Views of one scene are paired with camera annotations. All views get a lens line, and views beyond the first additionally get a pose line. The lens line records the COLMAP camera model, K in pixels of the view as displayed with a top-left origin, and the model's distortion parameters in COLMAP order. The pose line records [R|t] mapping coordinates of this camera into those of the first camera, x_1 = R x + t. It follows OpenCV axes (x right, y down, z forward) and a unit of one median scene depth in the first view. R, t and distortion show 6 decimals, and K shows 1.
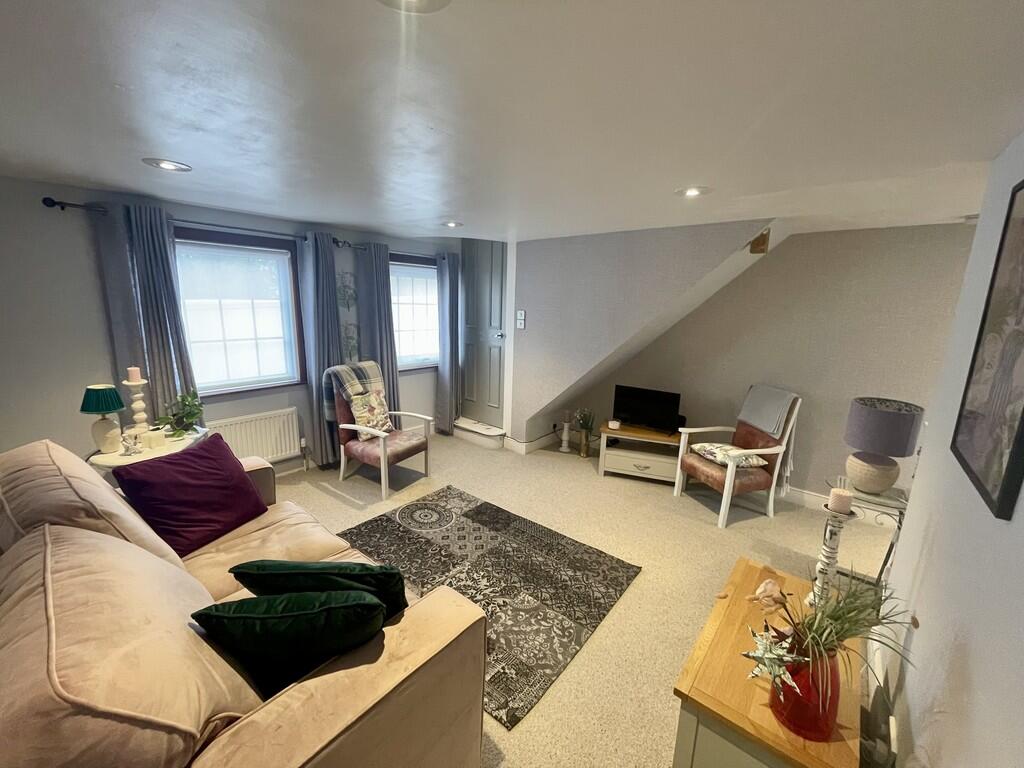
lens RADIAL K [[414.2, 0, 512.4], [0, 414.2, 385.6], [0, 0, 1]] dist [0.002317, 0.000492]
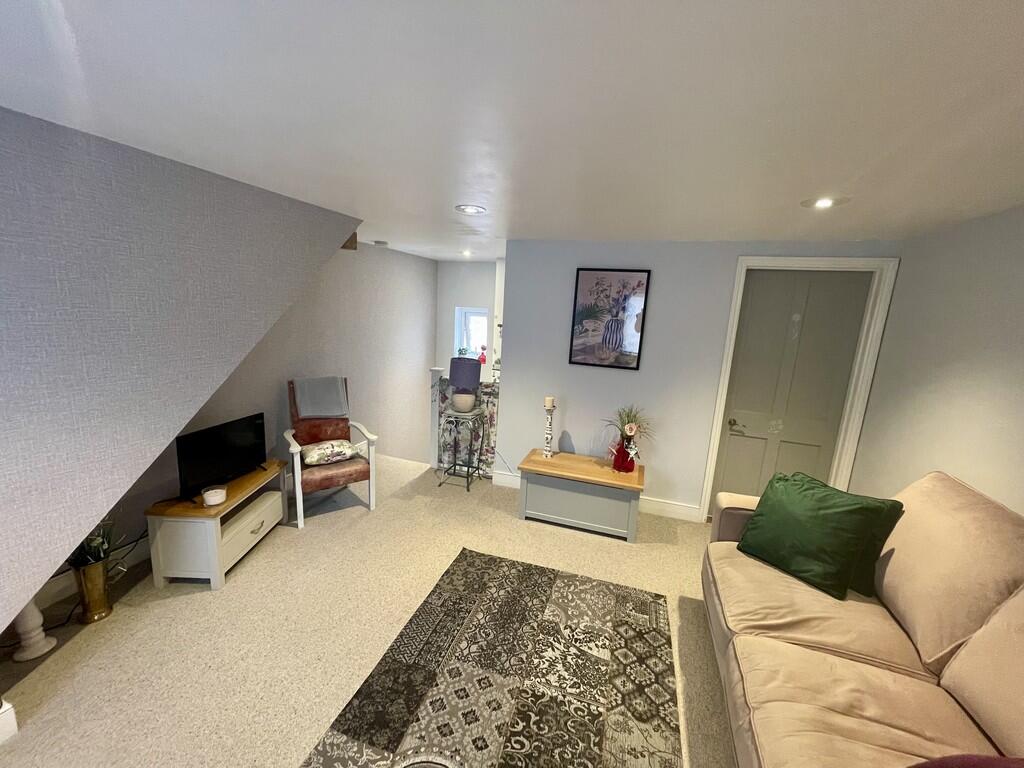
lens RADIAL K [[414.2, 0, 511.8], [0, 414.2, 382.0], [0, 0, 1]] dist [0.002317, 0.000492]
pose [[-0.360287, -0.214422, 0.907864, -0.651685], [0.128950, 0.952433, 0.276123, -0.271193], [-0.923886, 0.216552, -0.315499, 1.166312]]
